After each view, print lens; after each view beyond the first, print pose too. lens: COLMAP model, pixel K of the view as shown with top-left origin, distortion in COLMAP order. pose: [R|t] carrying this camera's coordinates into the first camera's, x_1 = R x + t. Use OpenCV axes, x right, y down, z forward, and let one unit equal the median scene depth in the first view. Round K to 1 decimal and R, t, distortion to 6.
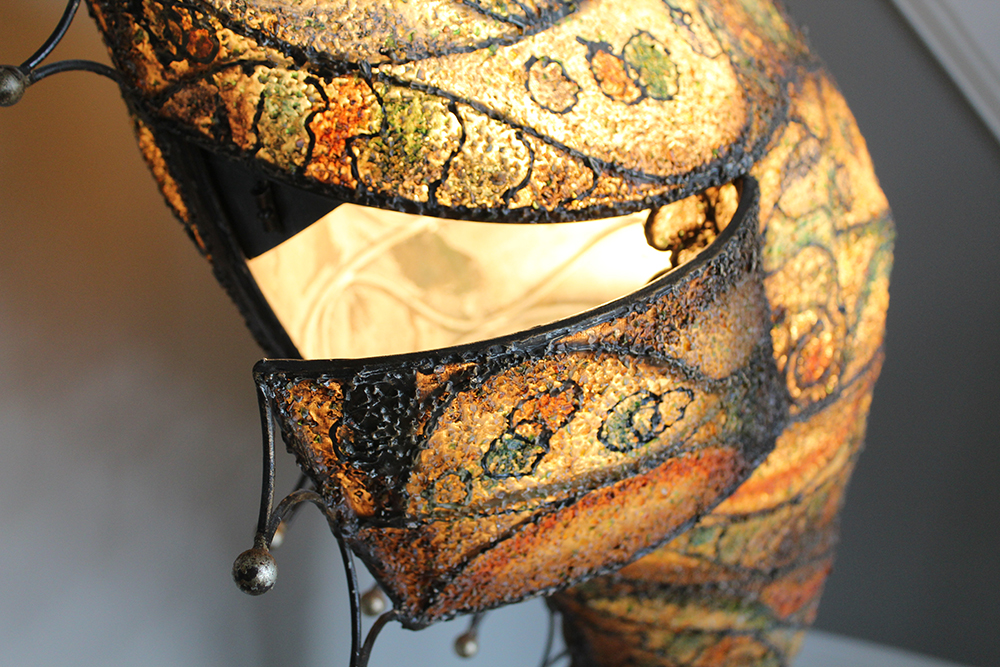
lens RADIAL K [[1571.0, 0, 500.1], [0, 1571.0, 333.9], [0, 0, 1]] dist [-0.011734, 0.000000]
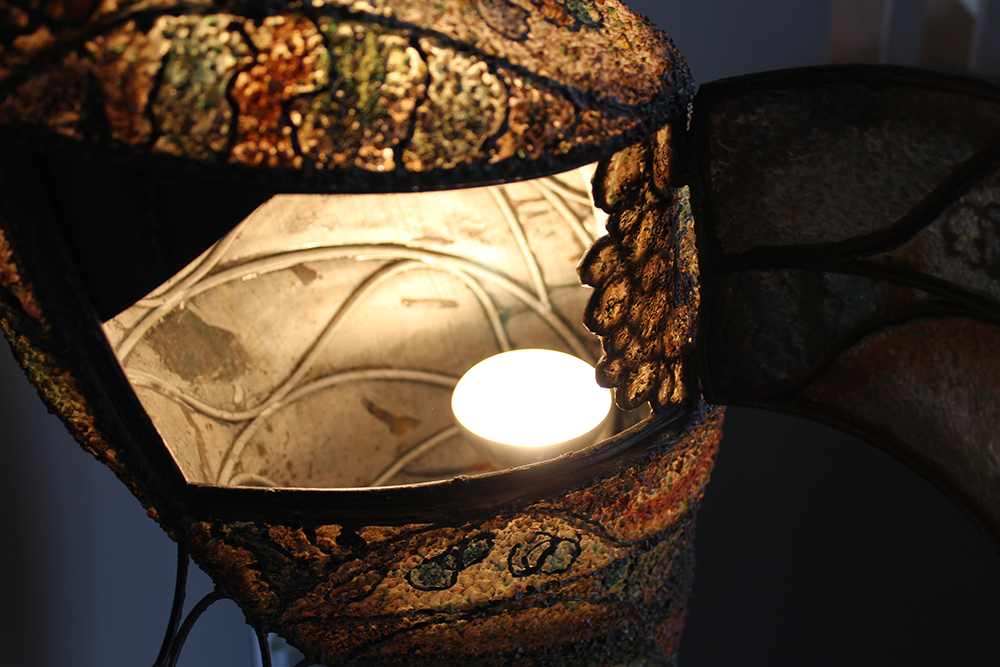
lens RADIAL K [[1571.0, 0, 499.8], [0, 1571.0, 333.0], [0, 0, 1]] dist [-0.011734, 0.000000]
pose [[0.915242, -0.189928, 0.355330, -0.289821], [0.225855, 0.972179, -0.062106, 0.054381], [-0.333649, 0.137095, 0.932675, 0.270375]]
